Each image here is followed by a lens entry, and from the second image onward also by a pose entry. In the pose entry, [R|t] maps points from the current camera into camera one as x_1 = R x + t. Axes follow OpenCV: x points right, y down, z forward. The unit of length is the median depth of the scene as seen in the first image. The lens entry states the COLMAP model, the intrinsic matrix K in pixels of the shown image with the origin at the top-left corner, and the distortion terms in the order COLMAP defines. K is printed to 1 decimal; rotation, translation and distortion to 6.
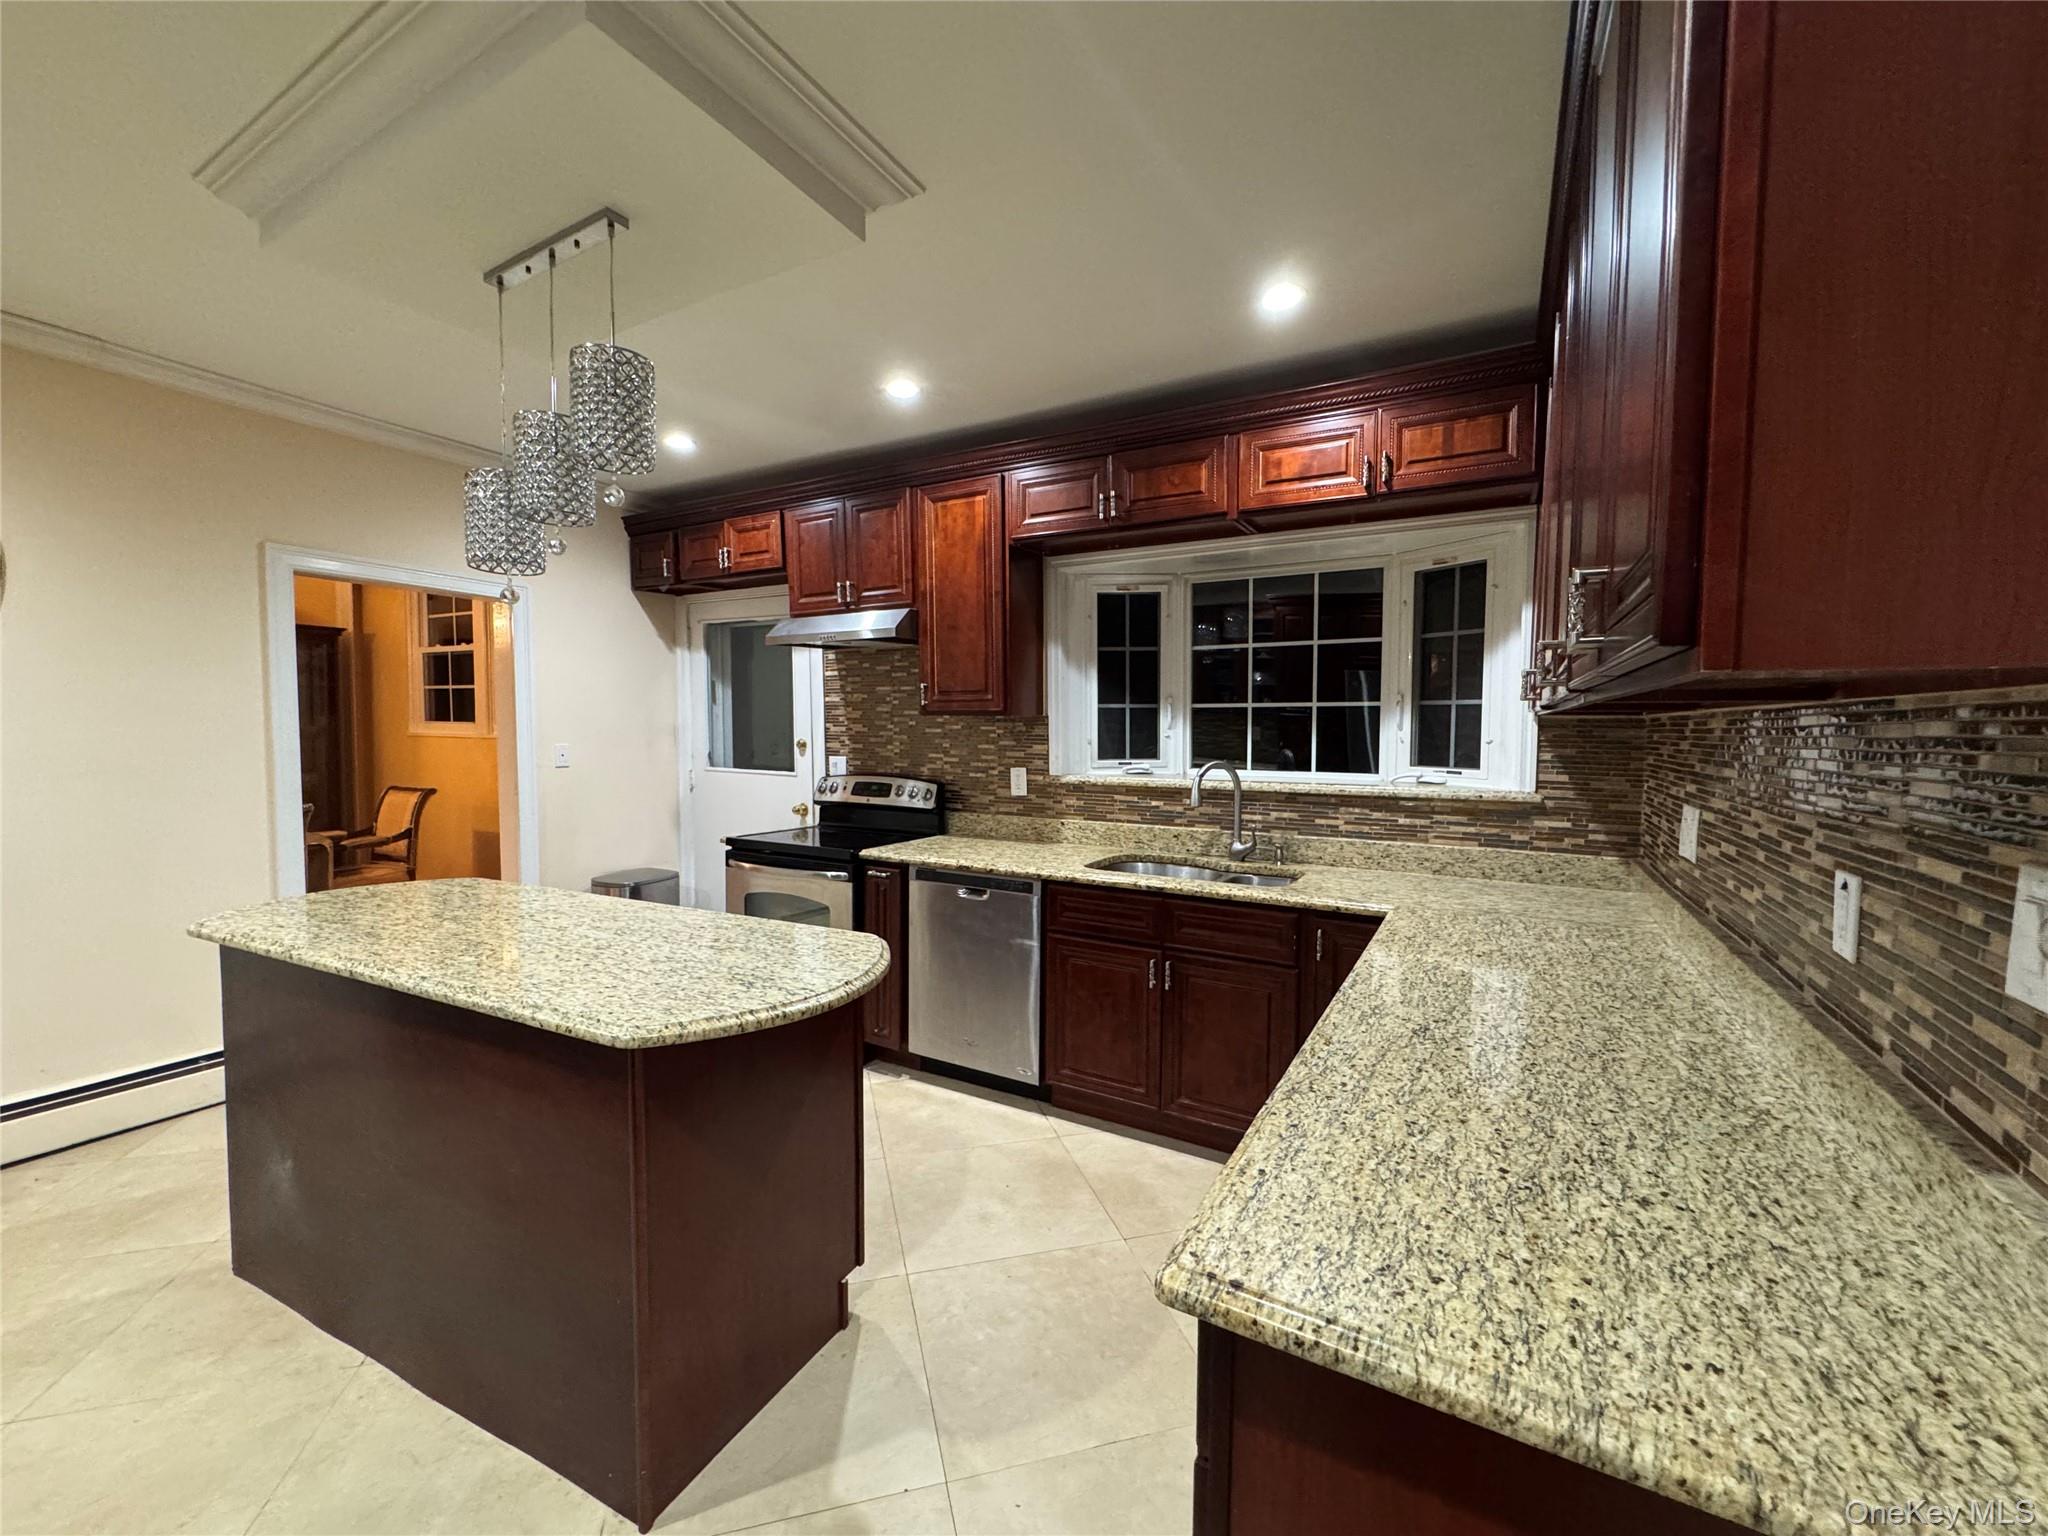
lens RADIAL K [[816.0, 0, 1021.5], [0, 816.0, 770.8], [0, 0, 1]] dist [-0.000476, -0.000113]
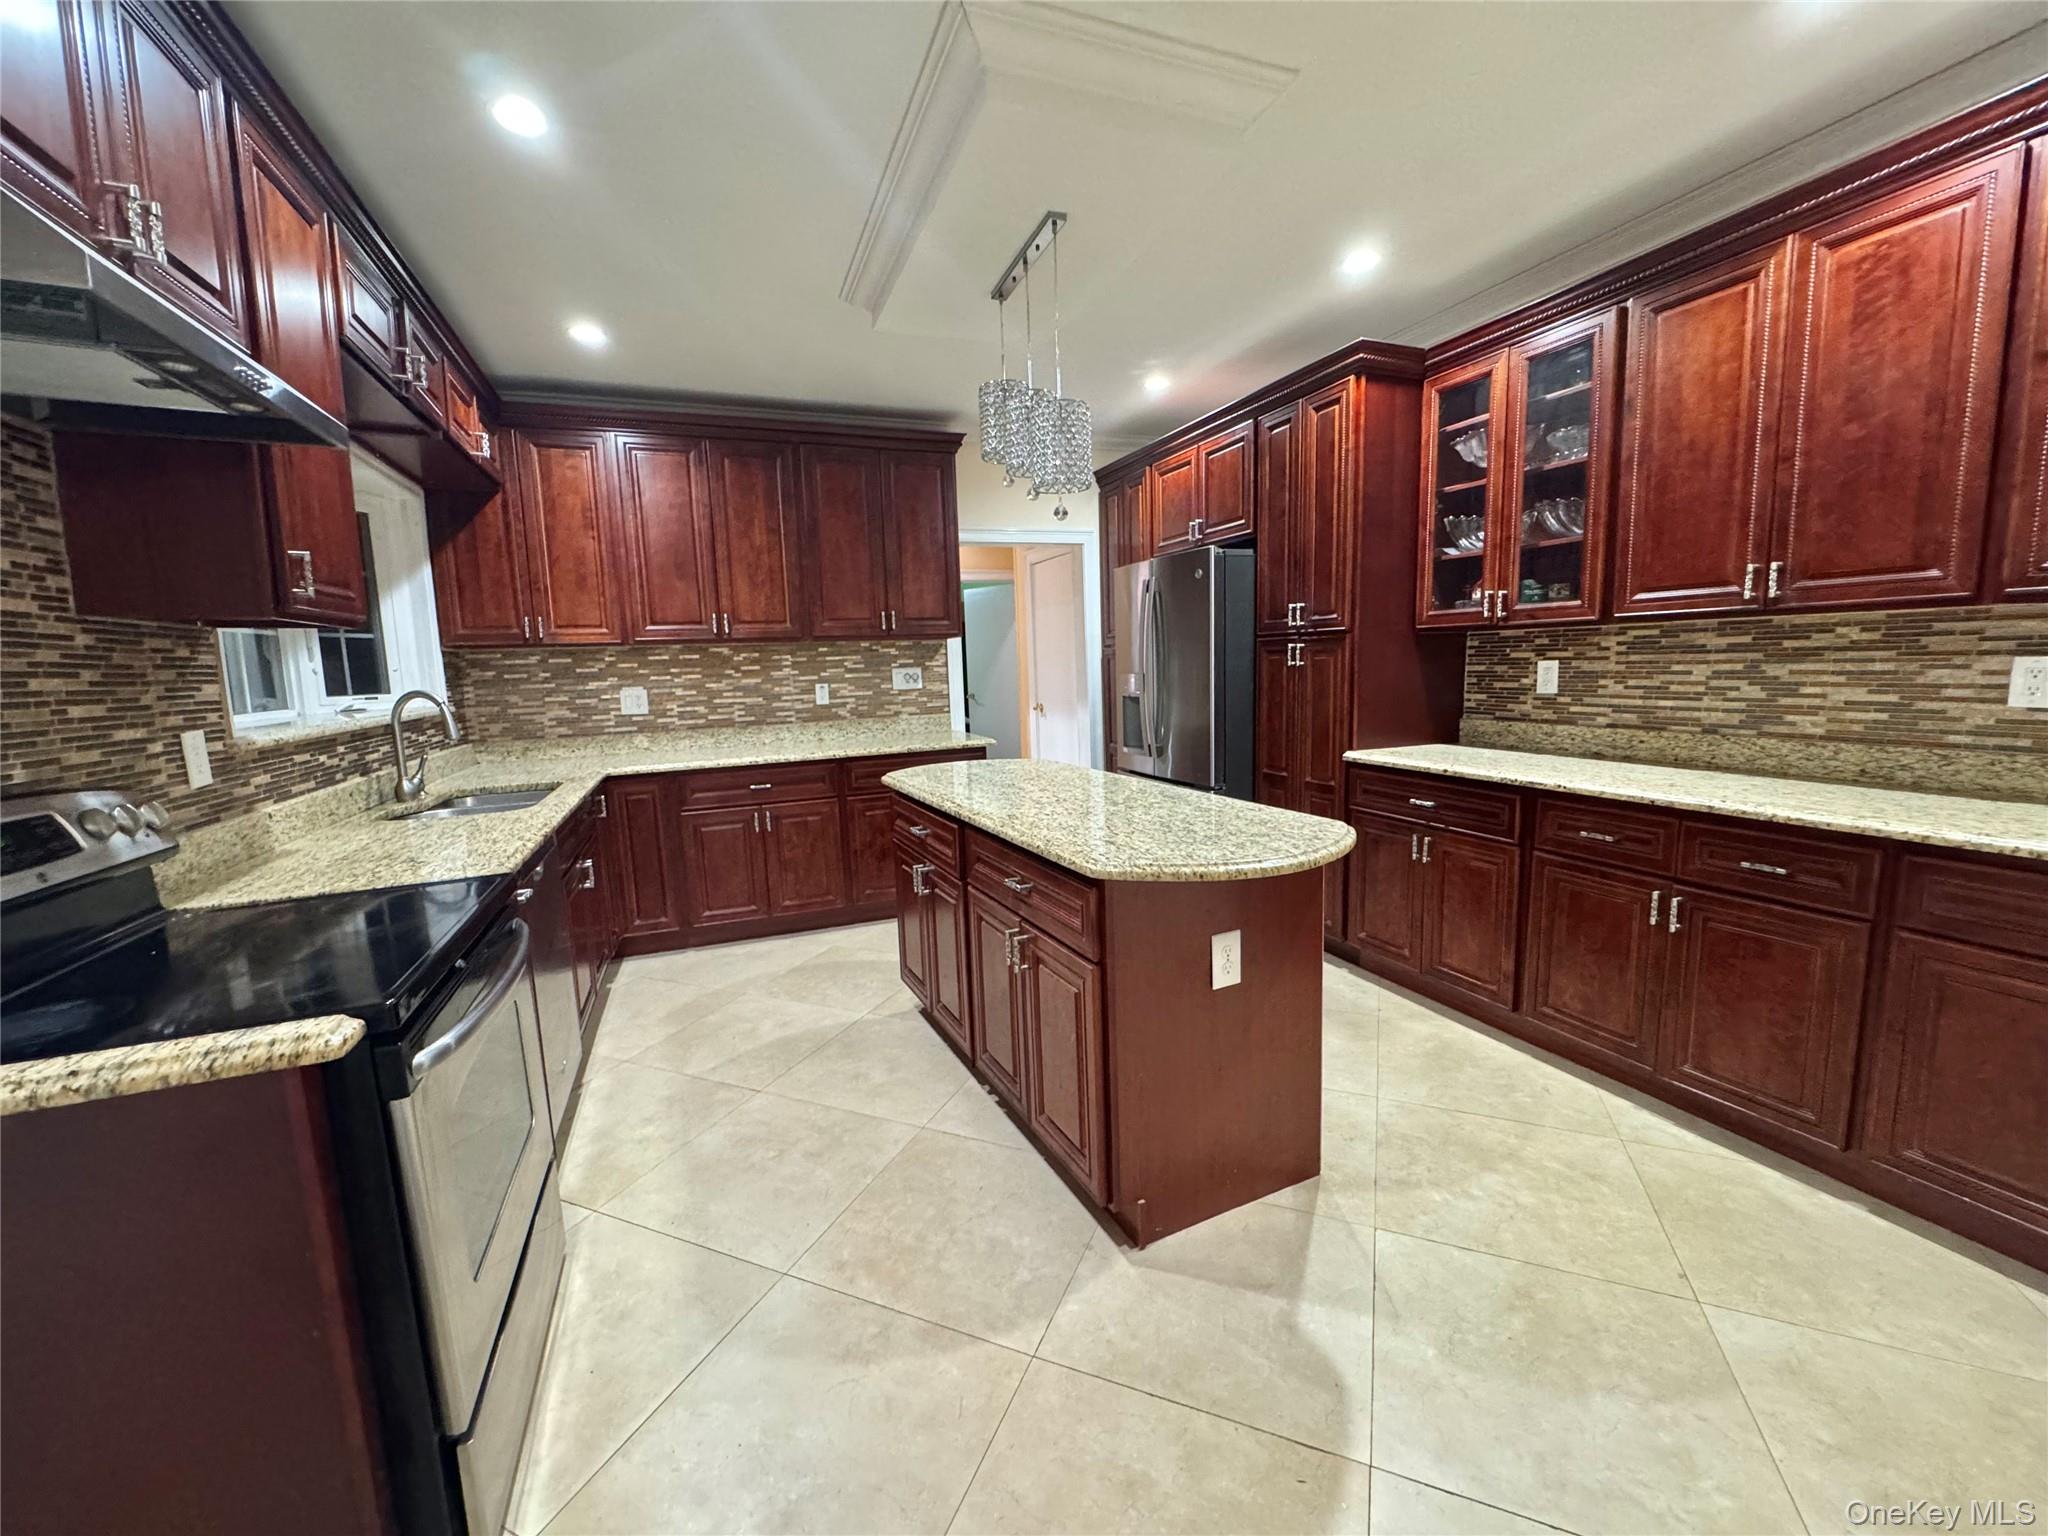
lens RADIAL K [[820.5, 0, 1024.0], [0, 820.5, 768.0], [0, 0, 1]] dist [0.001124, 0.000364]
pose [[-0.780605, -0.063868, 0.621753, -0.809968], [0.060505, 0.982372, 0.176874, -0.045408], [-0.622089, 0.175688, -0.762981, 1.206969]]
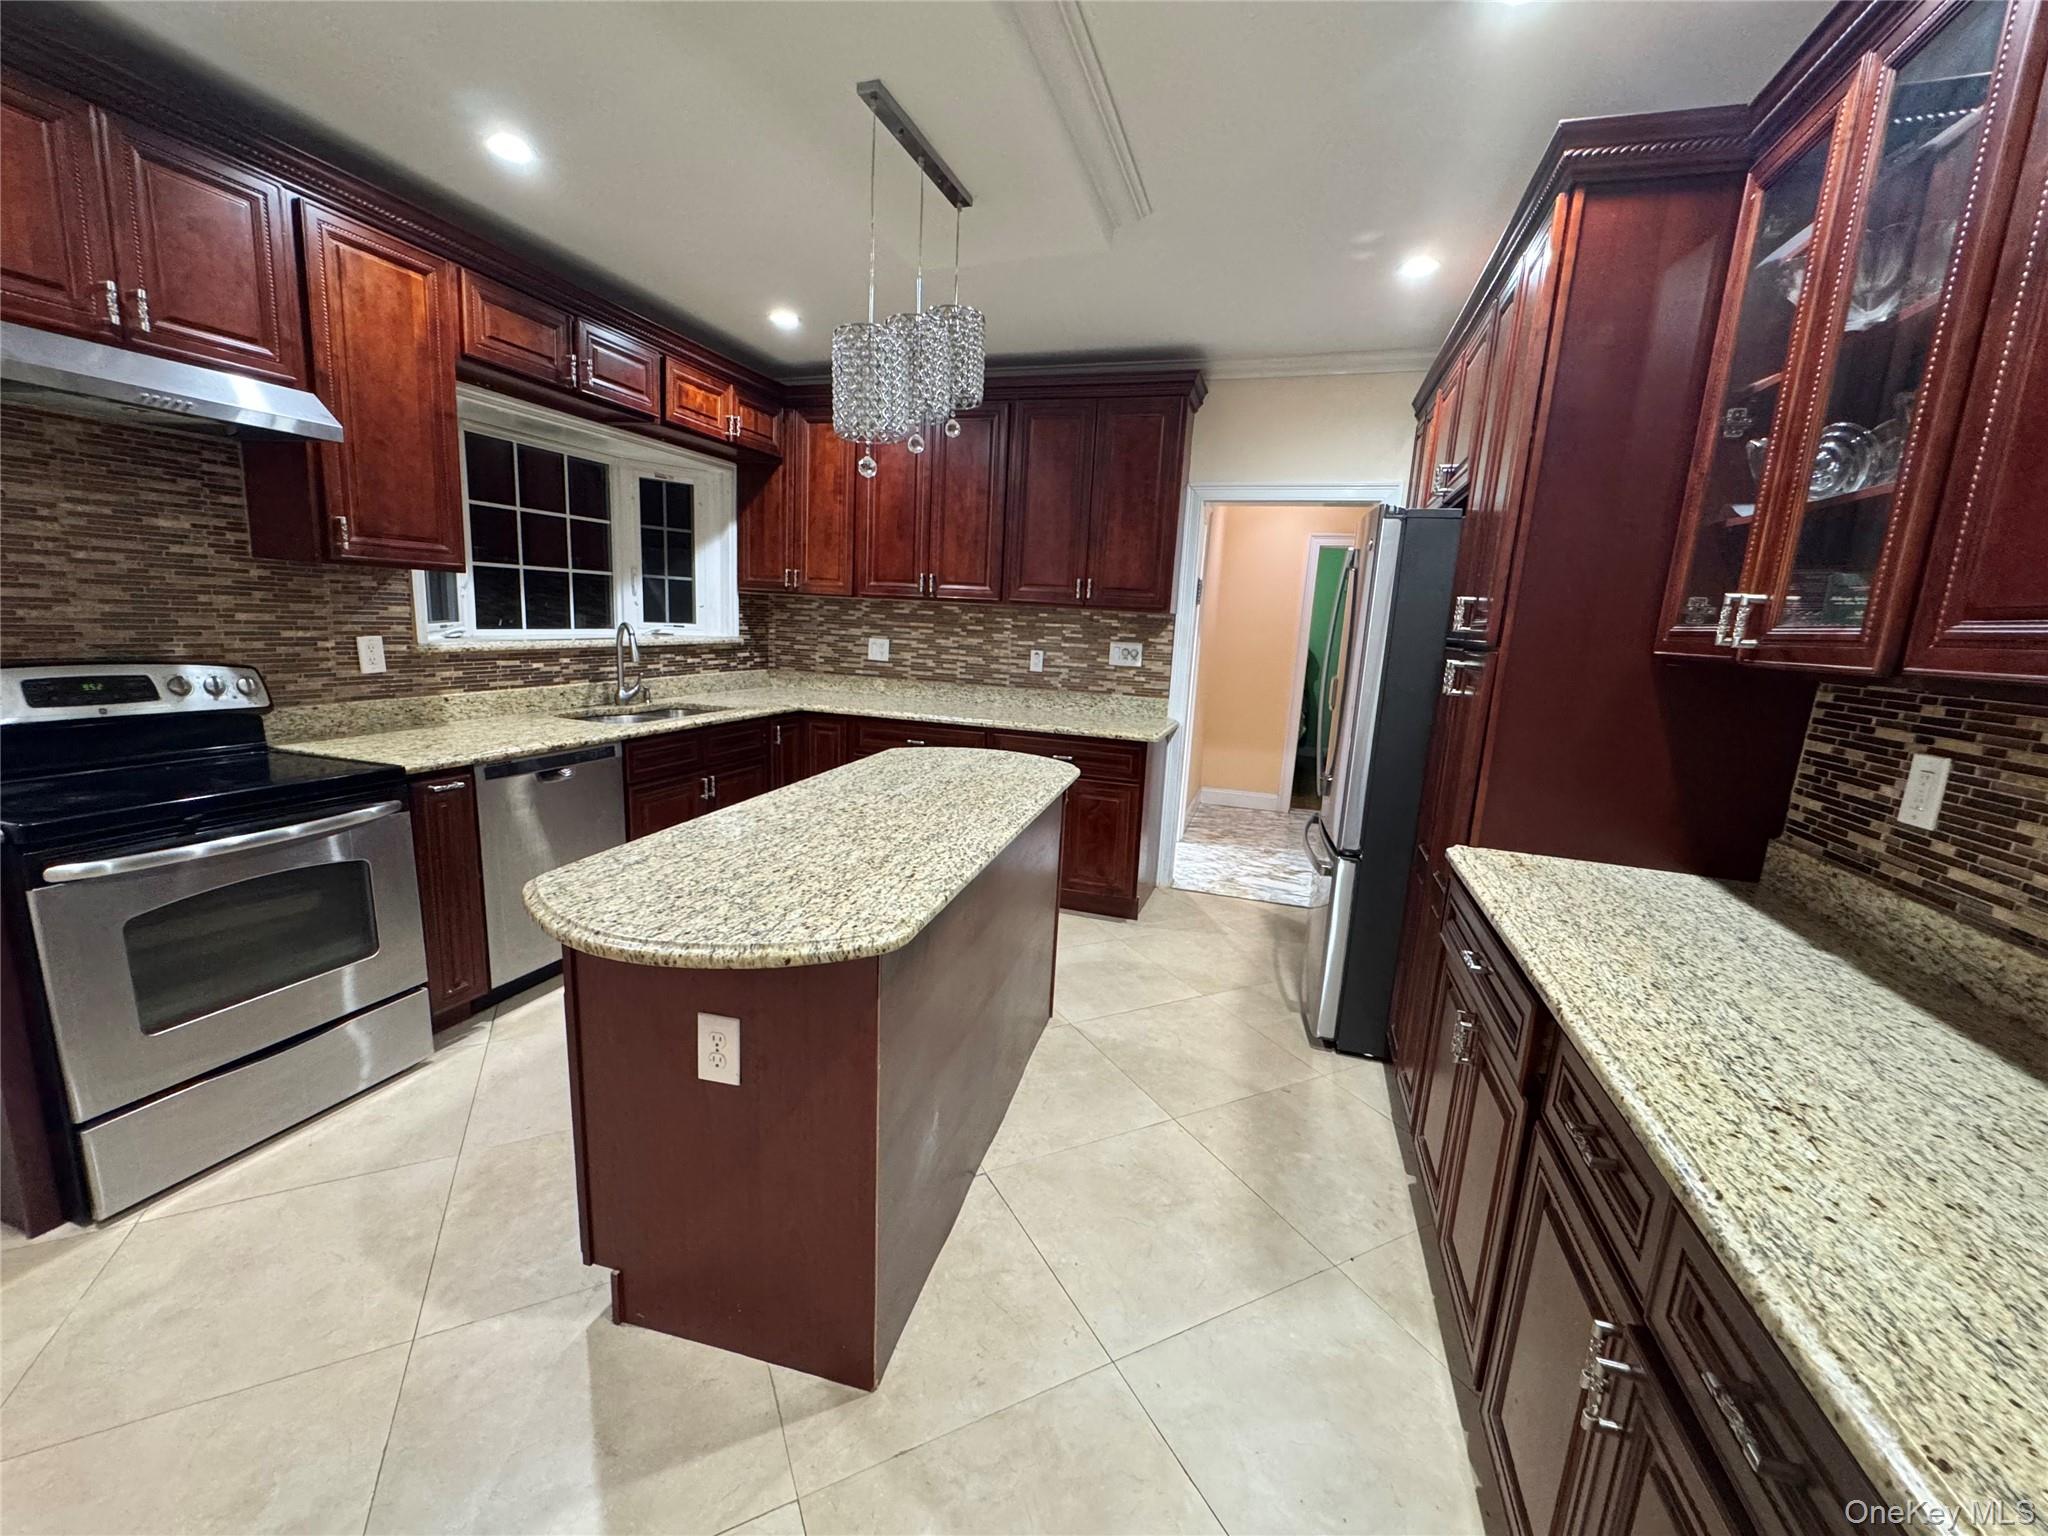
lens RADIAL K [[820.2, 0, 1024.0], [0, 820.2, 768.0], [0, 0, 1]] dist [-0.001570, -0.000198]
pose [[-0.203506, -0.197113, 0.959027, -1.000044], [-0.000370, 0.979540, 0.201251, -0.042426], [-0.979074, 0.040601, -0.199415, 0.630238]]
